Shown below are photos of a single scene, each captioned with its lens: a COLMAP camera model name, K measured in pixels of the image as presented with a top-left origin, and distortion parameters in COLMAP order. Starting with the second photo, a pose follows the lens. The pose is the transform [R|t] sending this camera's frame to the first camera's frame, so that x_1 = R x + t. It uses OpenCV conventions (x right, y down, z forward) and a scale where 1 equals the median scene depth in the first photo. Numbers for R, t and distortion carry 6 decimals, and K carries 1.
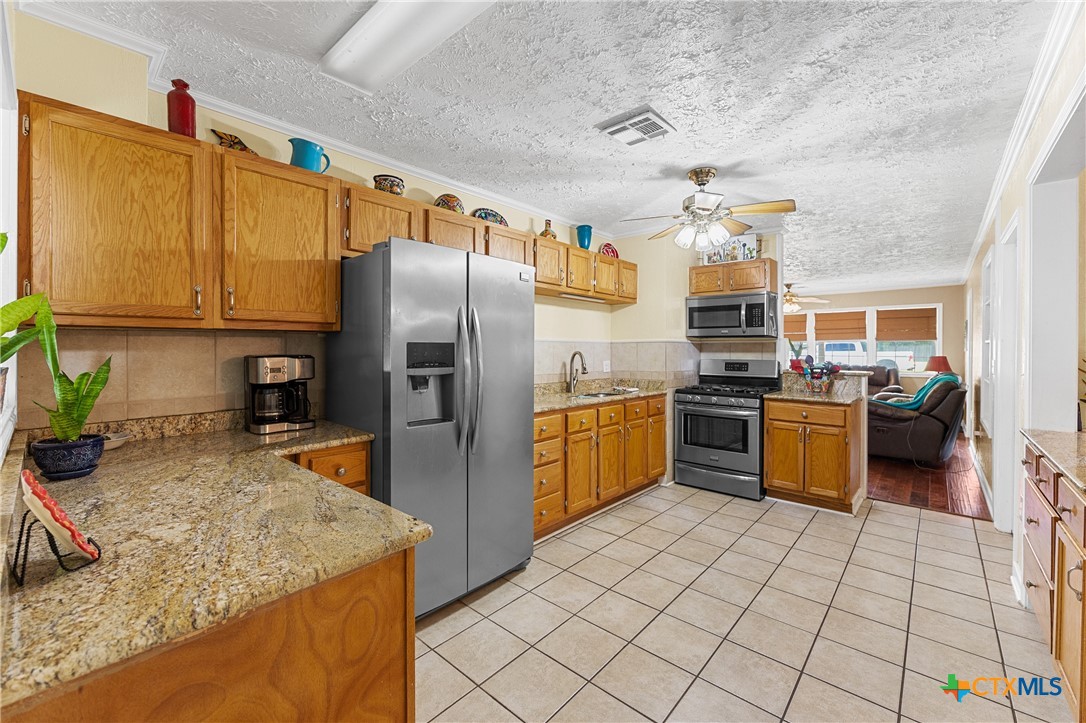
lens RADIAL K [[433.1, 0, 546.2], [0, 433.1, 350.1], [0, 0, 1]] dist [-0.002727, 0.000600]
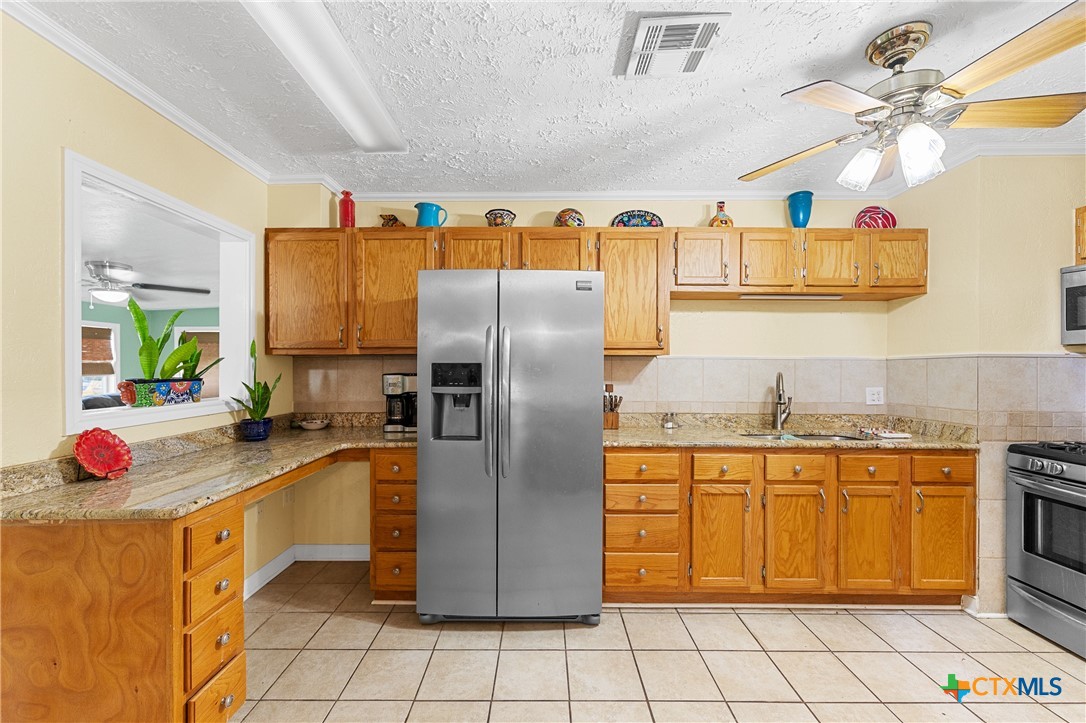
lens RADIAL K [[433.1, 0, 547.4], [0, 433.1, 368.6], [0, 0, 1]] dist [-0.002727, 0.000600]
pose [[0.670582, 0.001033, -0.741835, 0.560841], [-0.003278, 0.999993, -0.001571, -0.001787], [0.741828, 0.003486, 0.670581, 0.382782]]
